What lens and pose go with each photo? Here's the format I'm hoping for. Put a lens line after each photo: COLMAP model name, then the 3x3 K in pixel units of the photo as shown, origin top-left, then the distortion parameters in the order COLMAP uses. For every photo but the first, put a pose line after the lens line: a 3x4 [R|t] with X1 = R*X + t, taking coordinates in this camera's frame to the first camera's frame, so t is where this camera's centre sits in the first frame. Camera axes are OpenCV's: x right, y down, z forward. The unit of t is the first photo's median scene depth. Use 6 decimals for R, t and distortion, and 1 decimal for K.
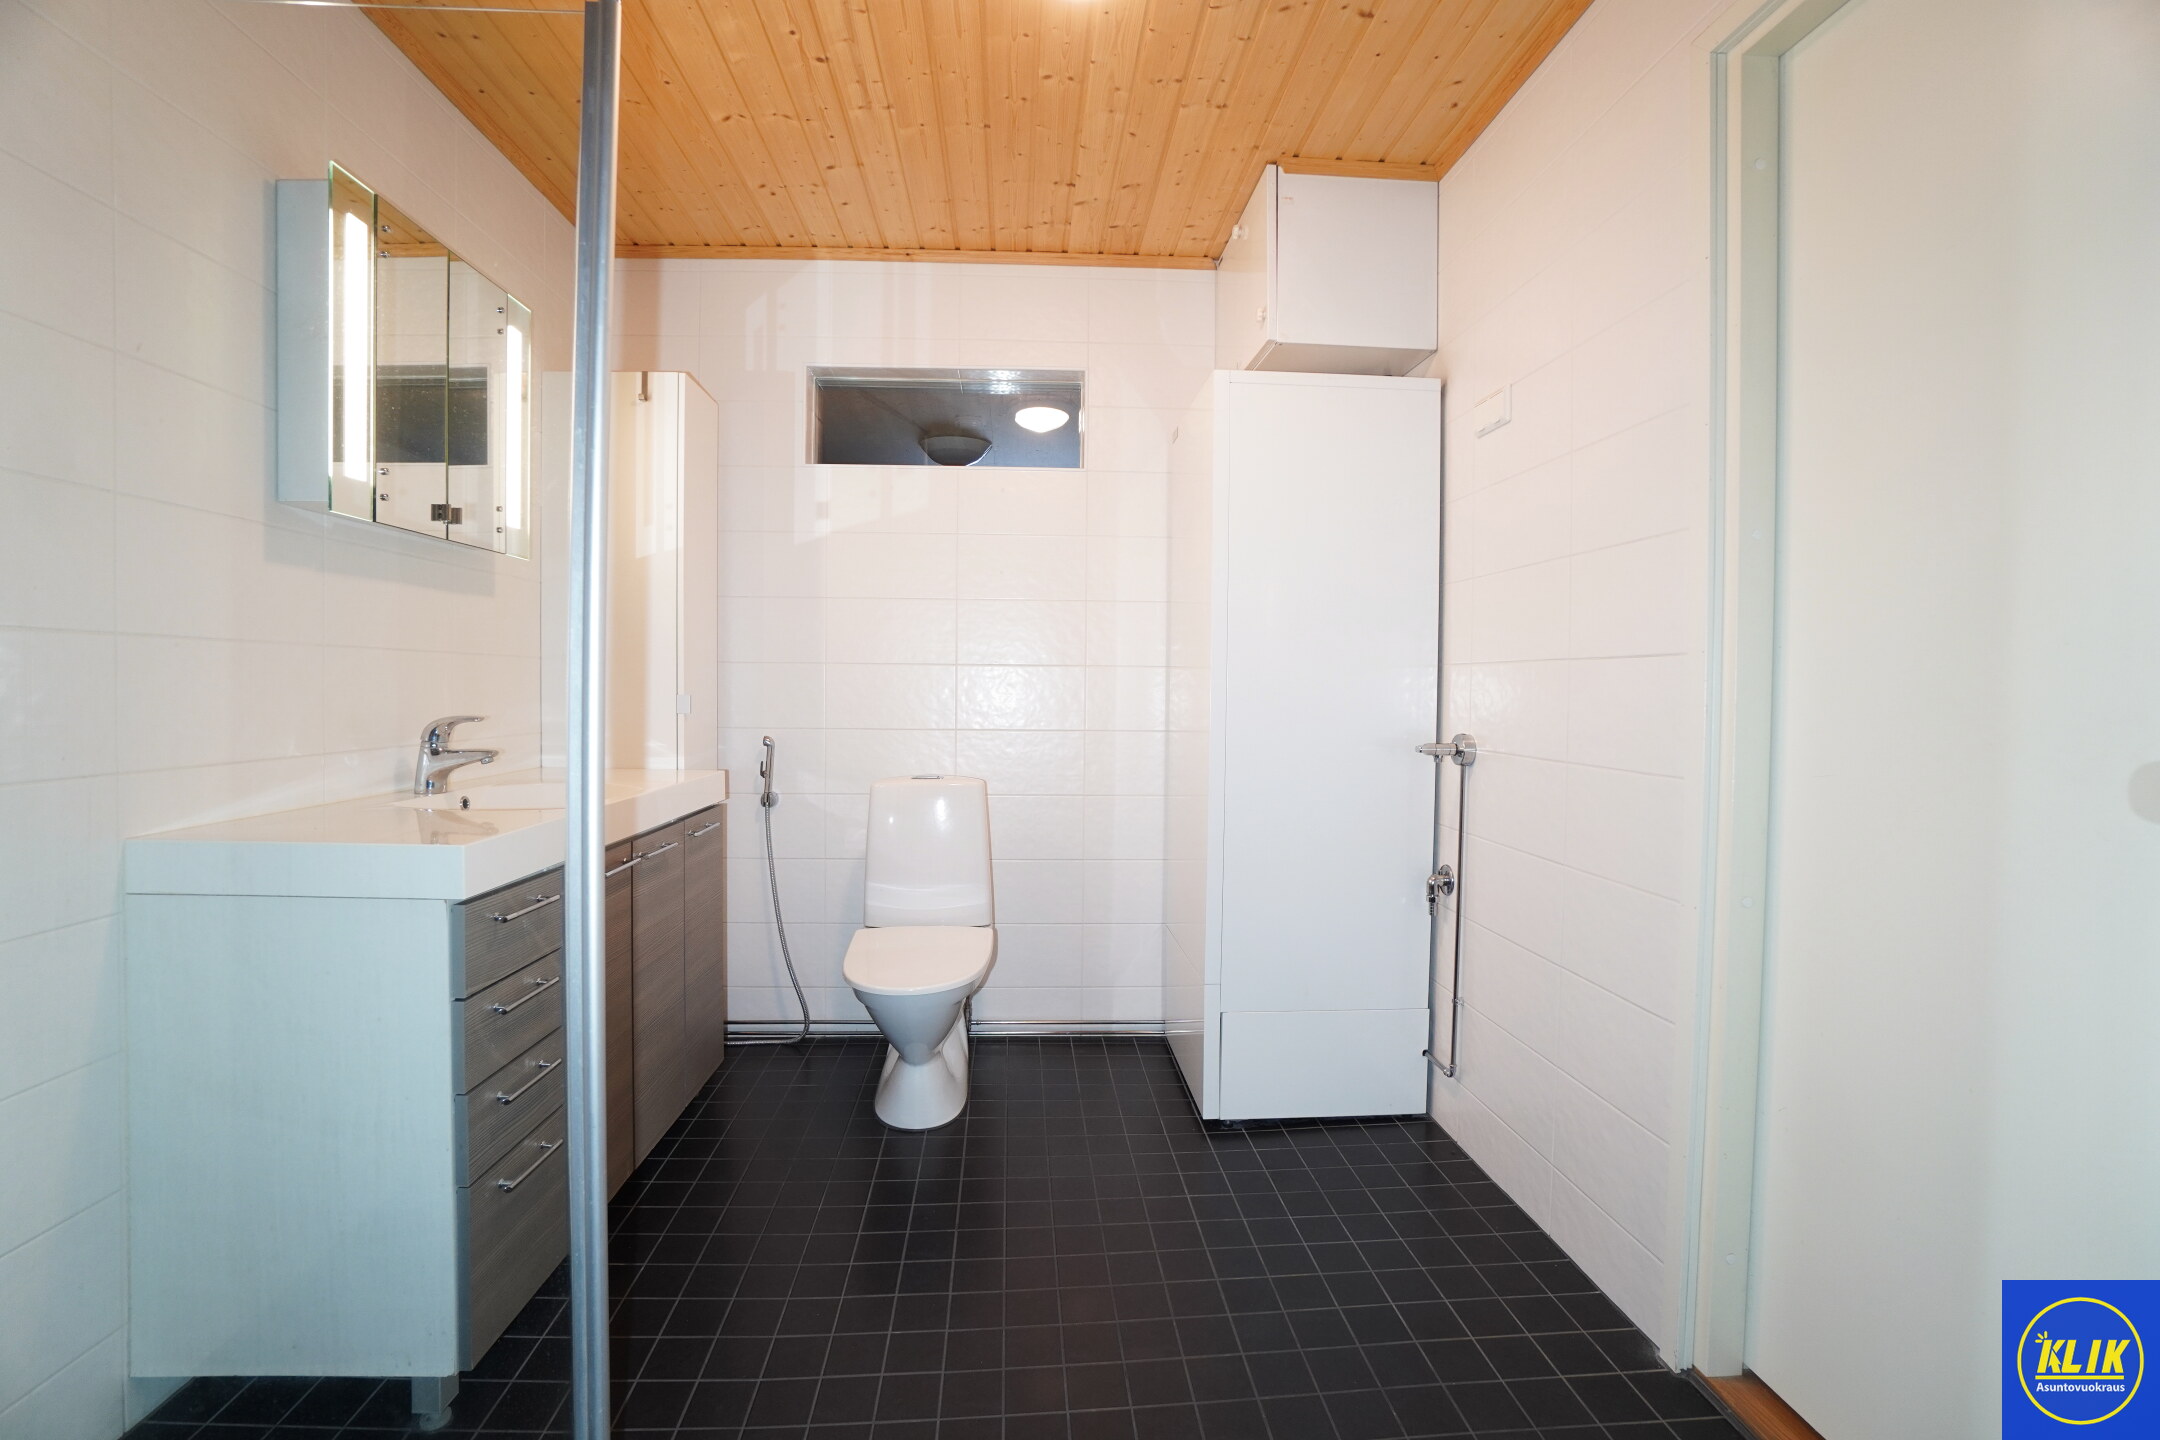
lens RADIAL K [[970.9, 0, 1078.9], [0, 970.9, 698.1], [0, 0, 1]] dist [-0.002538, -0.000293]
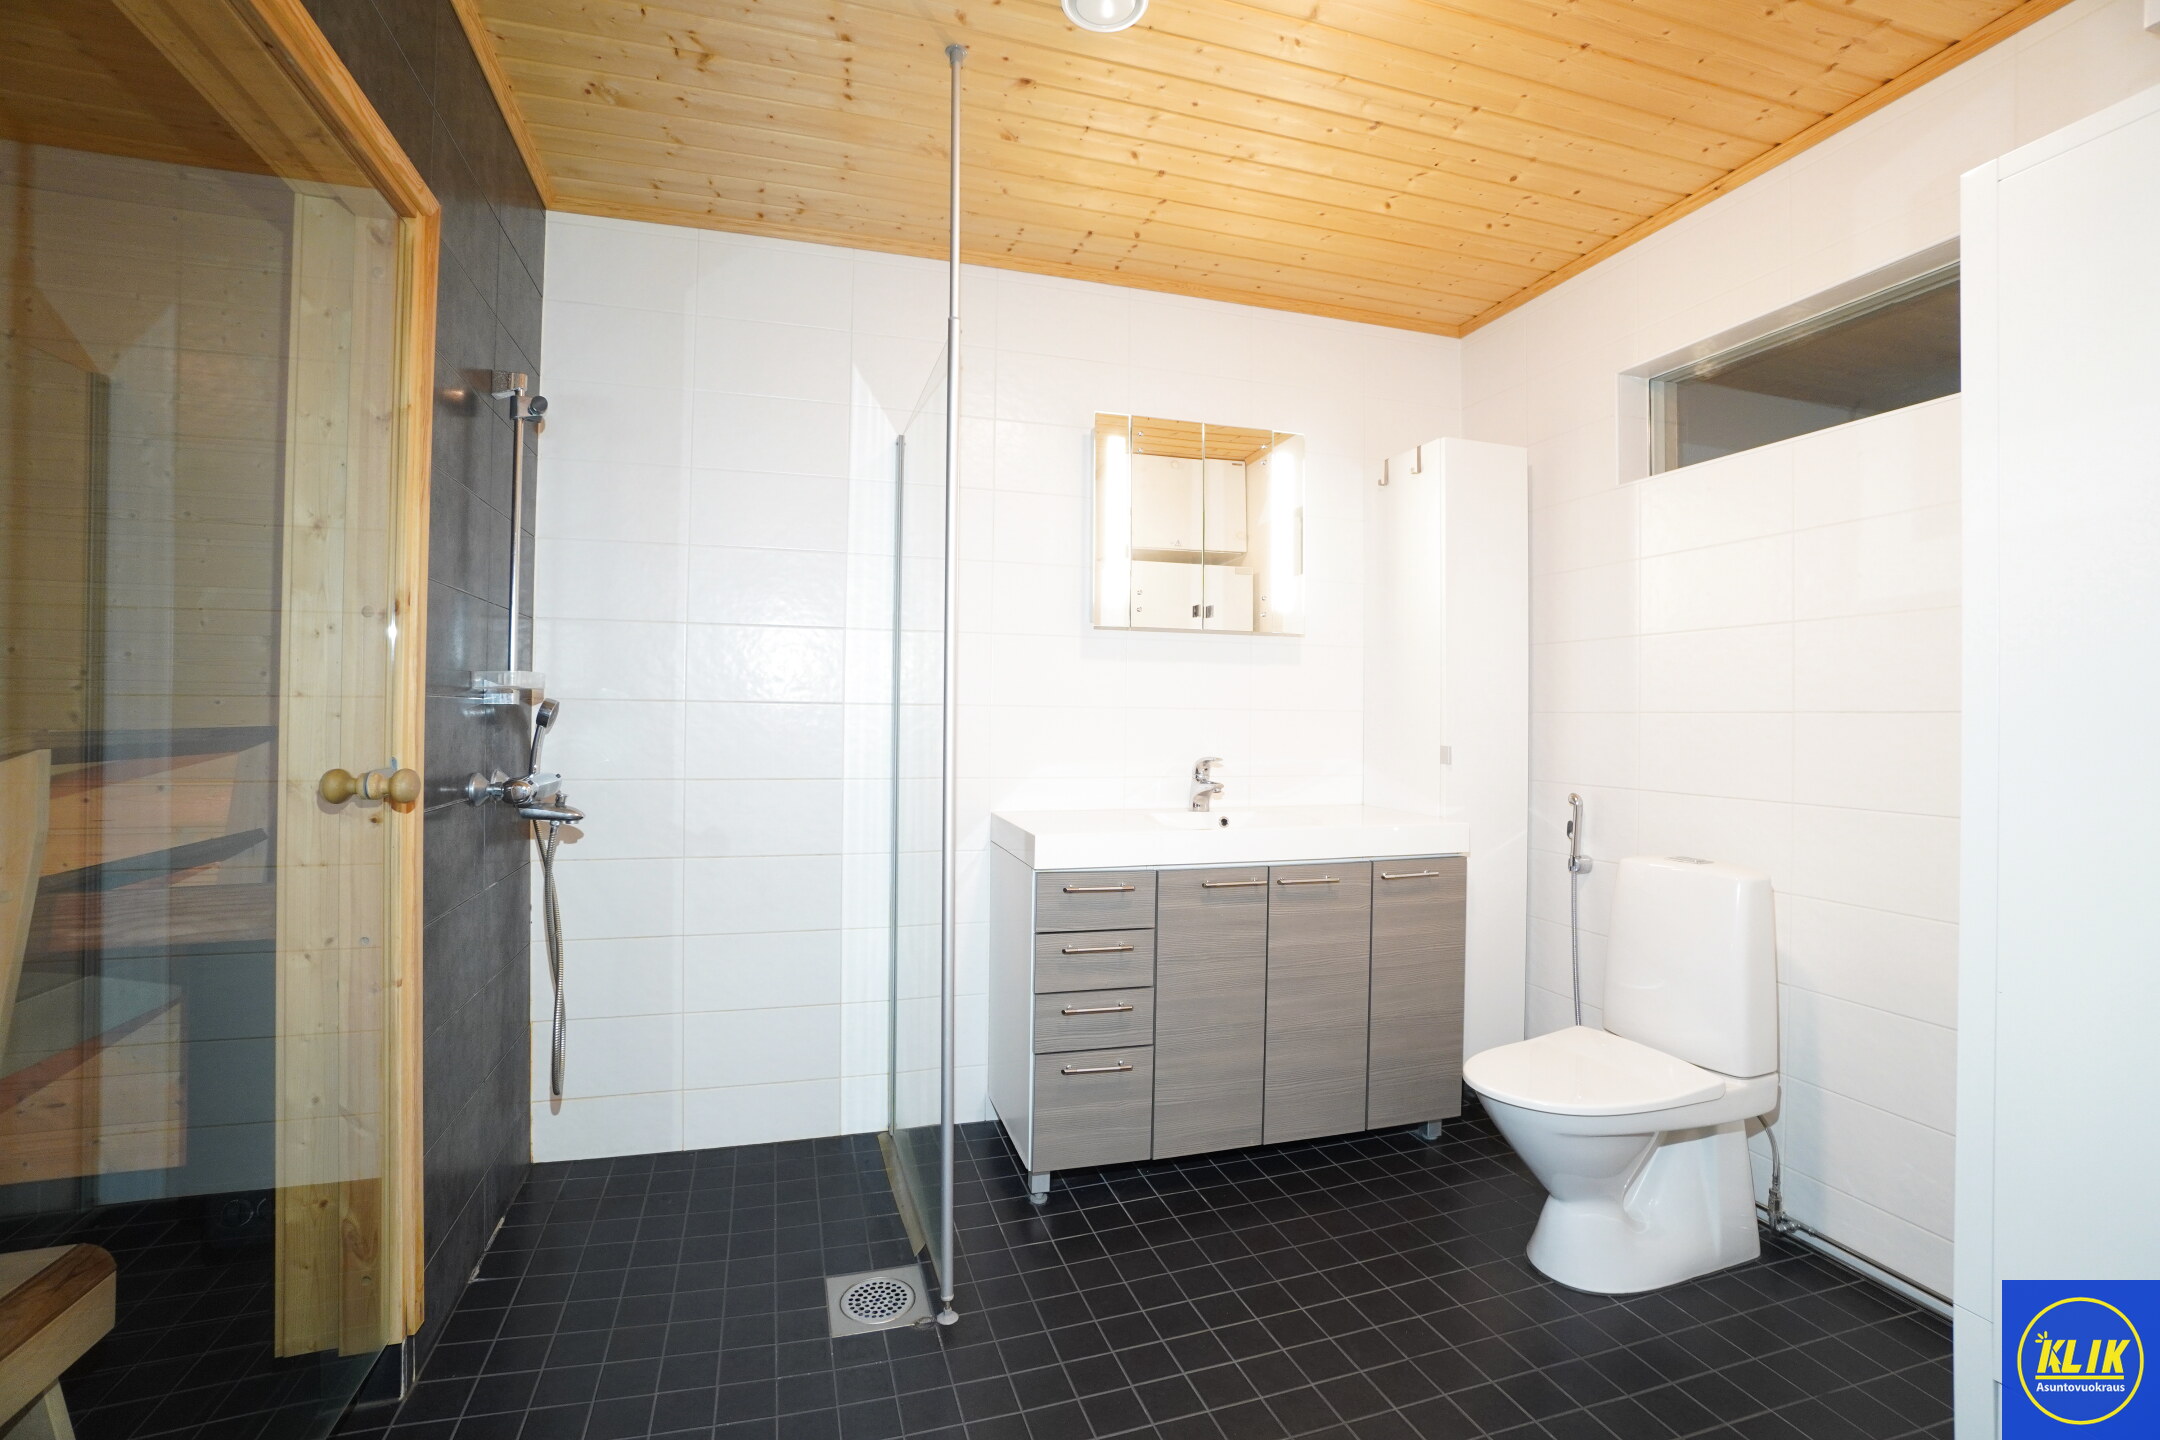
lens RADIAL K [[988.0, 0, 1080.0], [0, 988.0, 720.0], [0, 0, 1]] dist [0.000879, 0.000030]
pose [[0.262192, -0.000358, -0.965016, 0.644992], [-0.020444, 0.999773, -0.005926, -0.019428], [0.964799, 0.021282, 0.262125, 0.432304]]
